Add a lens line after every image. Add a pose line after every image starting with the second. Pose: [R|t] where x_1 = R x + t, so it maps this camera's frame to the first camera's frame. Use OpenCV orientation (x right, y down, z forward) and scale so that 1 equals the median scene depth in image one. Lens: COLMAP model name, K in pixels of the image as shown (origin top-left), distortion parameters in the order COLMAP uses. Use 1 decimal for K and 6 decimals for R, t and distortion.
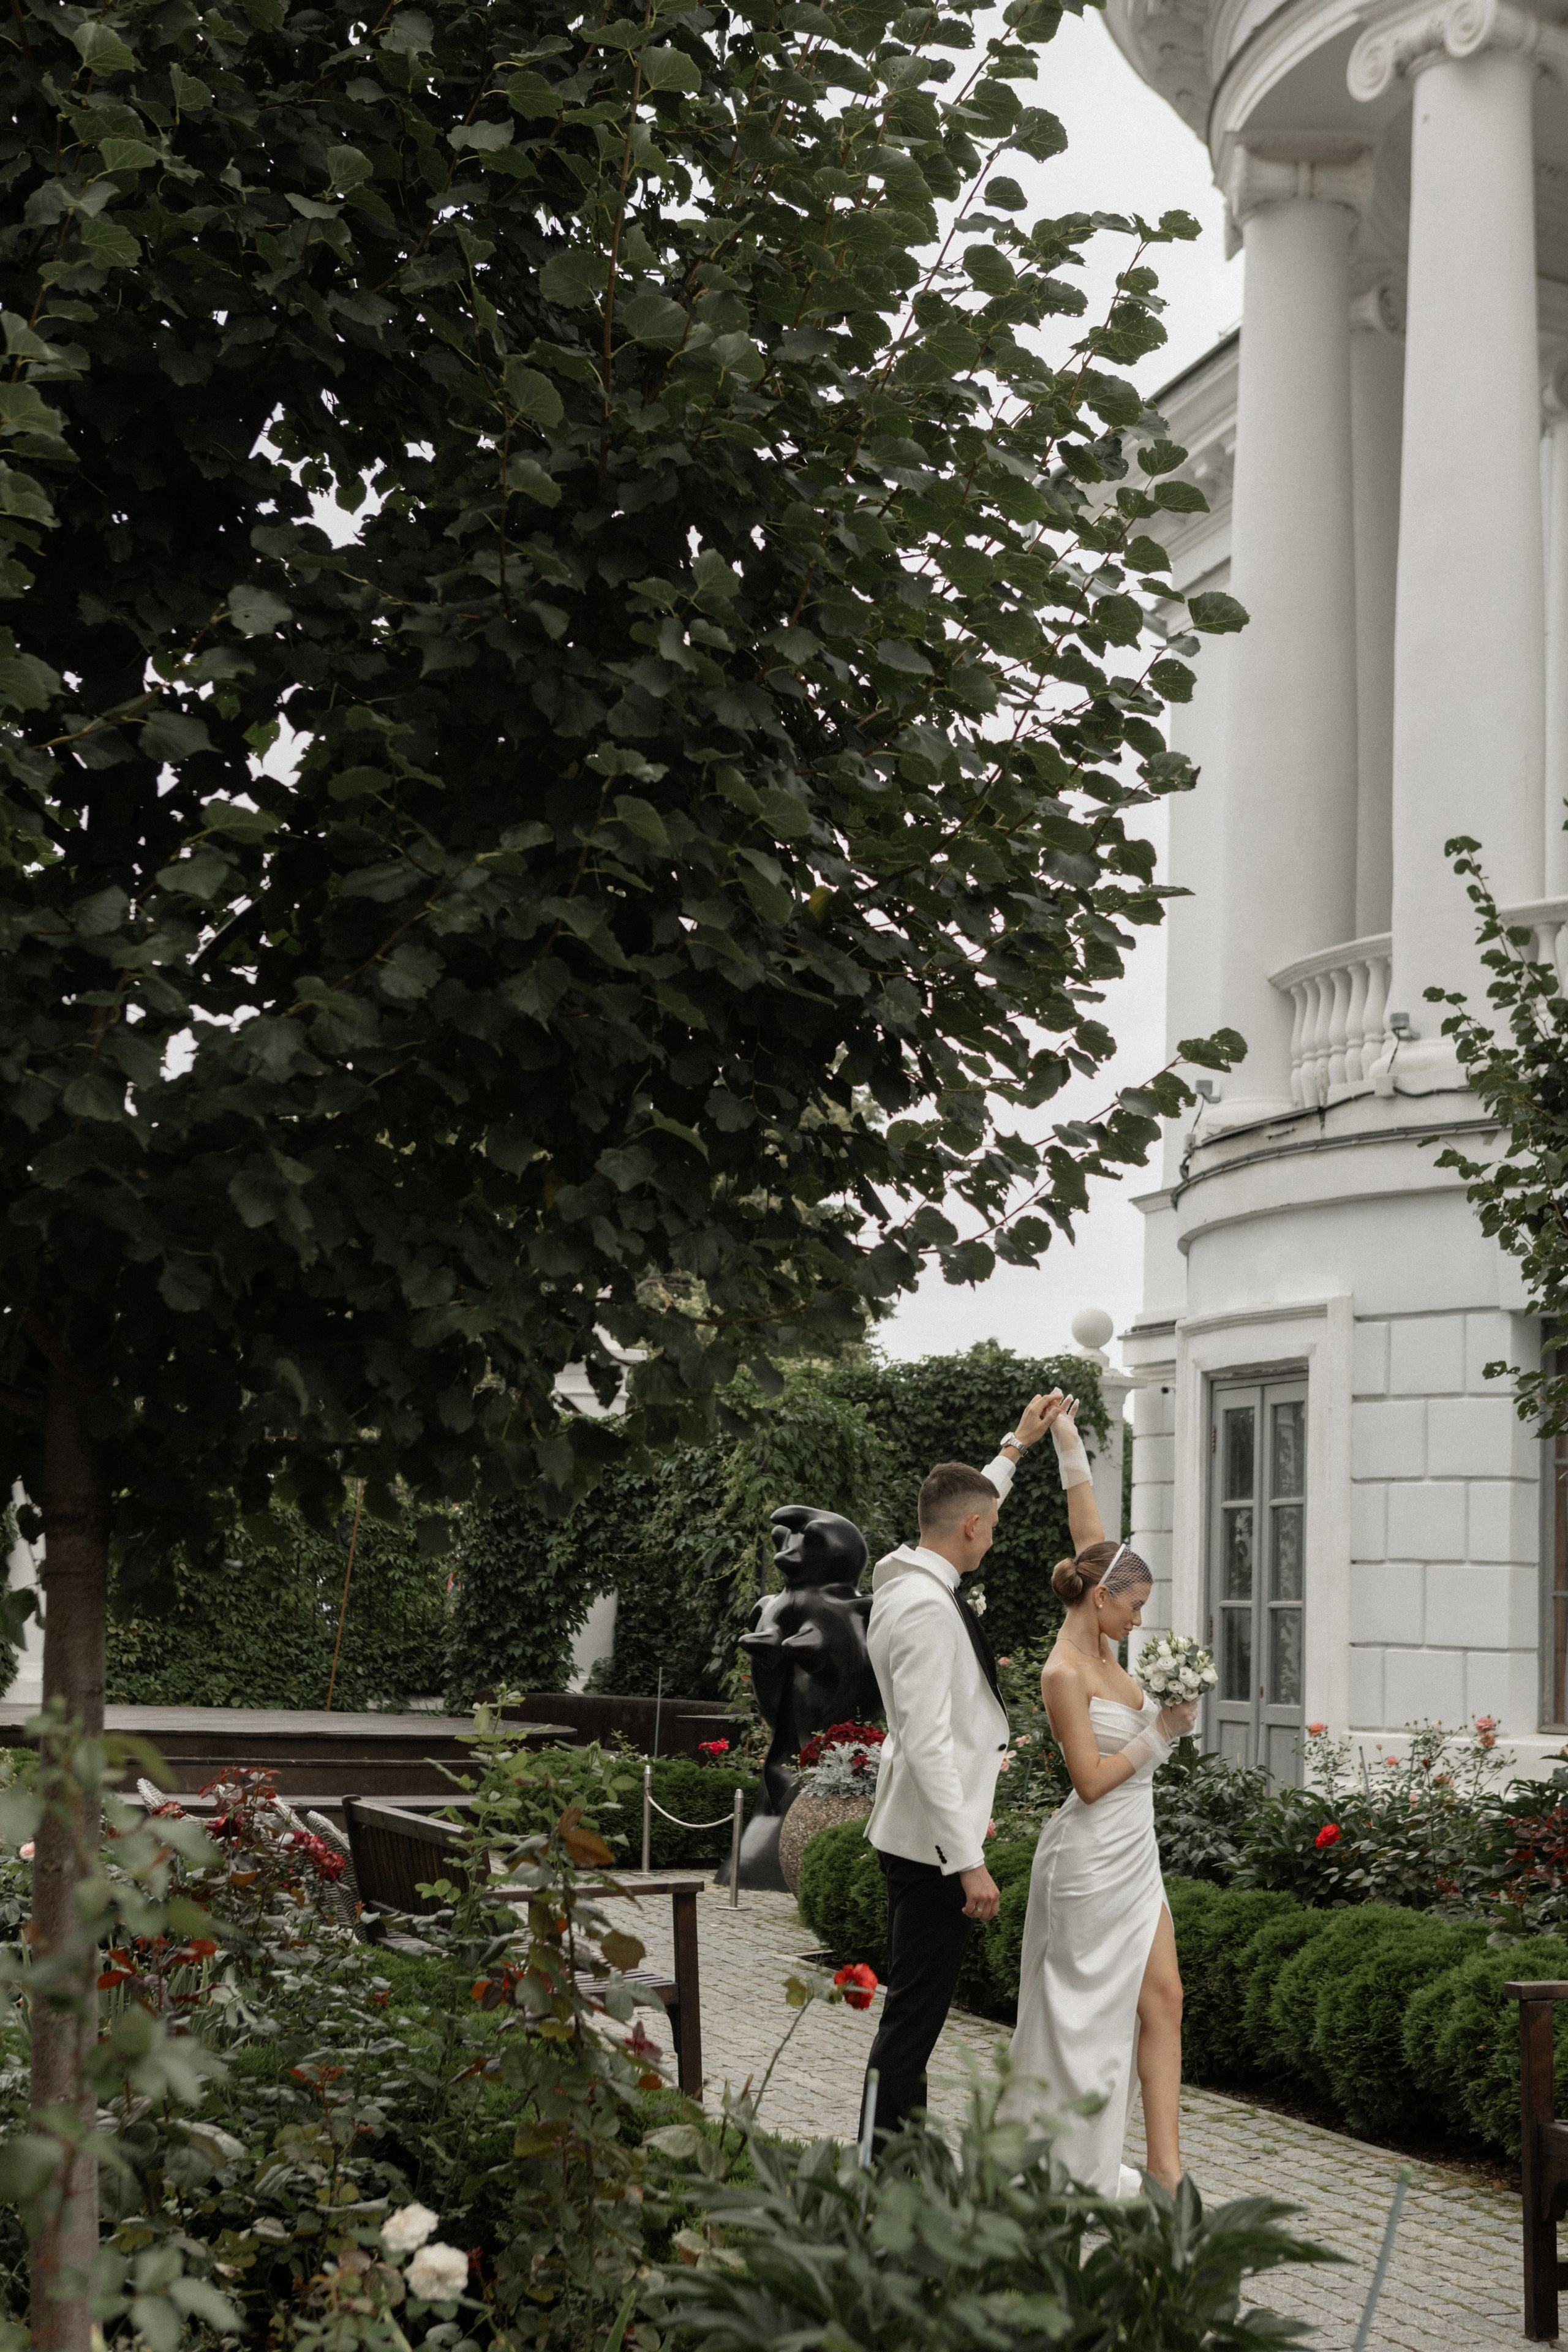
lens RADIAL K [[3631.9, 0, 817.6], [0, 3631.9, 1179.5], [0, 0, 1]] dist [-0.067559, 0.096595]
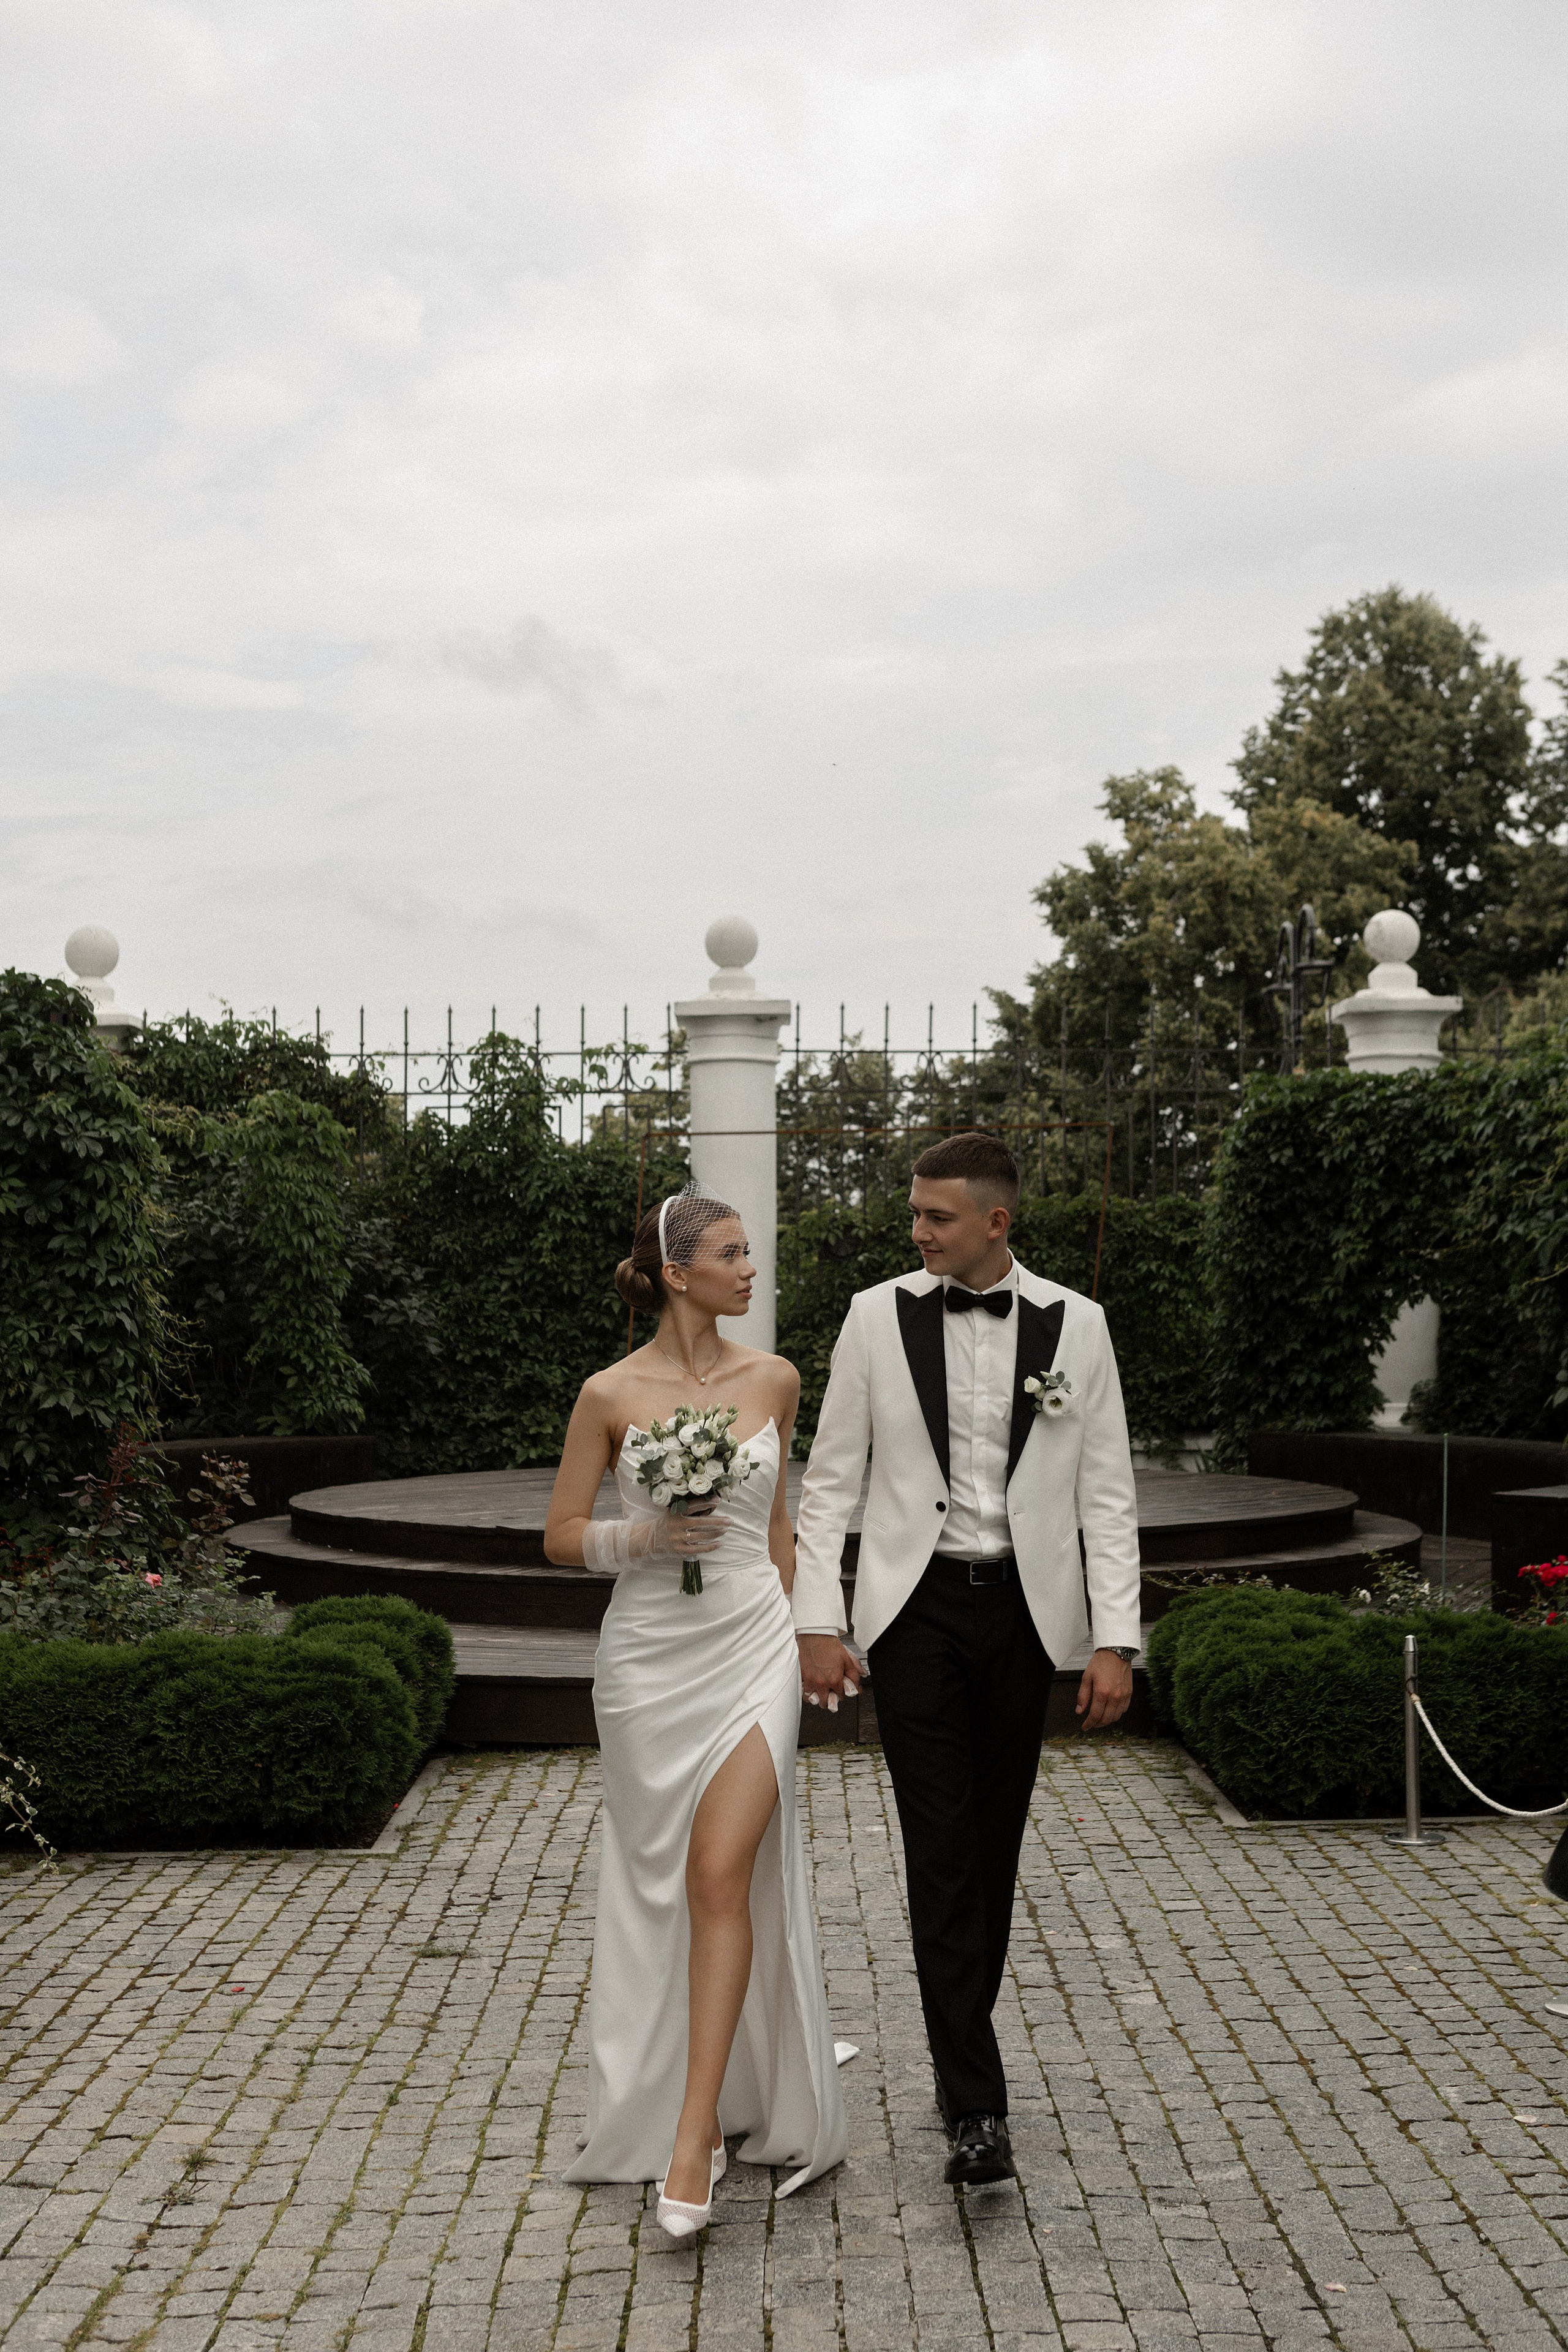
lens RADIAL K [[2833.8, 0, 784.0], [0, 2833.8, 1176.0], [0, 0, 1]] dist [-0.017639, -0.031837]
pose [[0.953245, -0.046855, -0.298545, -0.012384], [0.067591, 0.995937, 0.059508, 0.100763], [0.294544, -0.076905, 0.952539, 0.920909]]
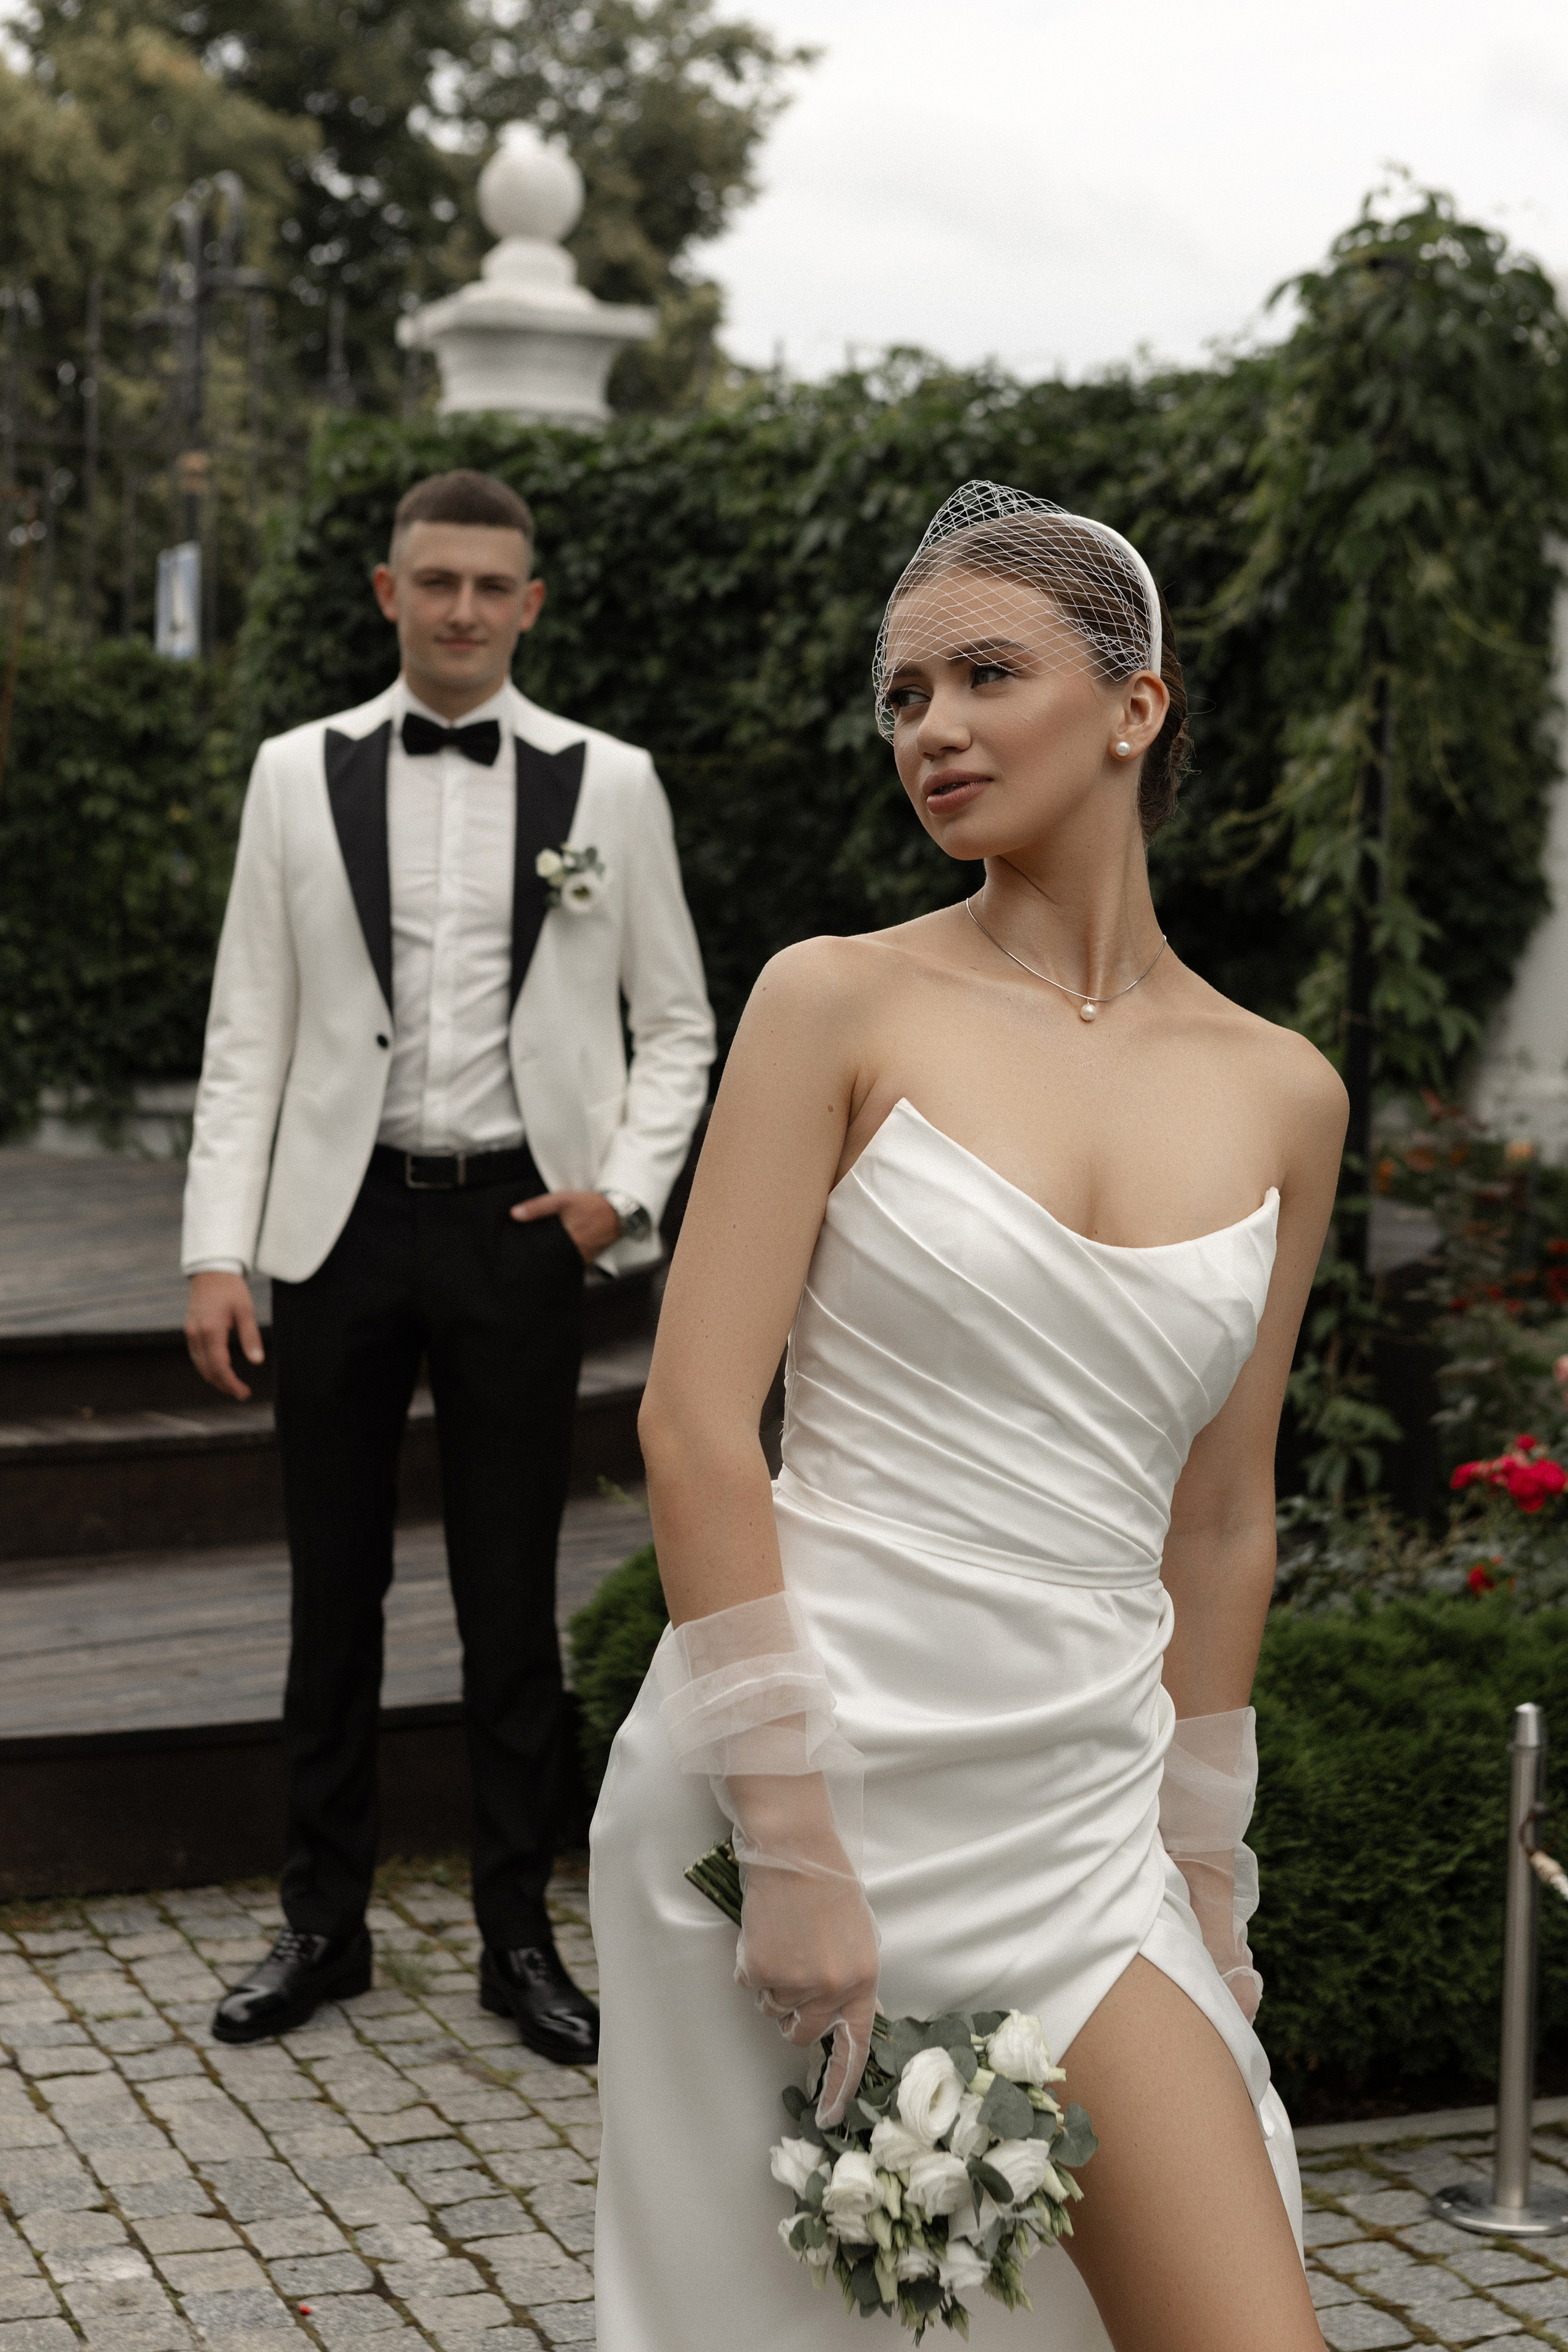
lens RADIAL K [[4171.7, 0, 784.0], [0, 4171.7, 1176.0], [0, 0, 1]] dist [-0.016852, 0.113598]
pose [[0.997783, 0.000797, 0.066554, -0.167747], [-0.013515, 0.981523, 0.190867, 0.137251], [-0.065172, -0.191344, 0.979357, 1.223520]]
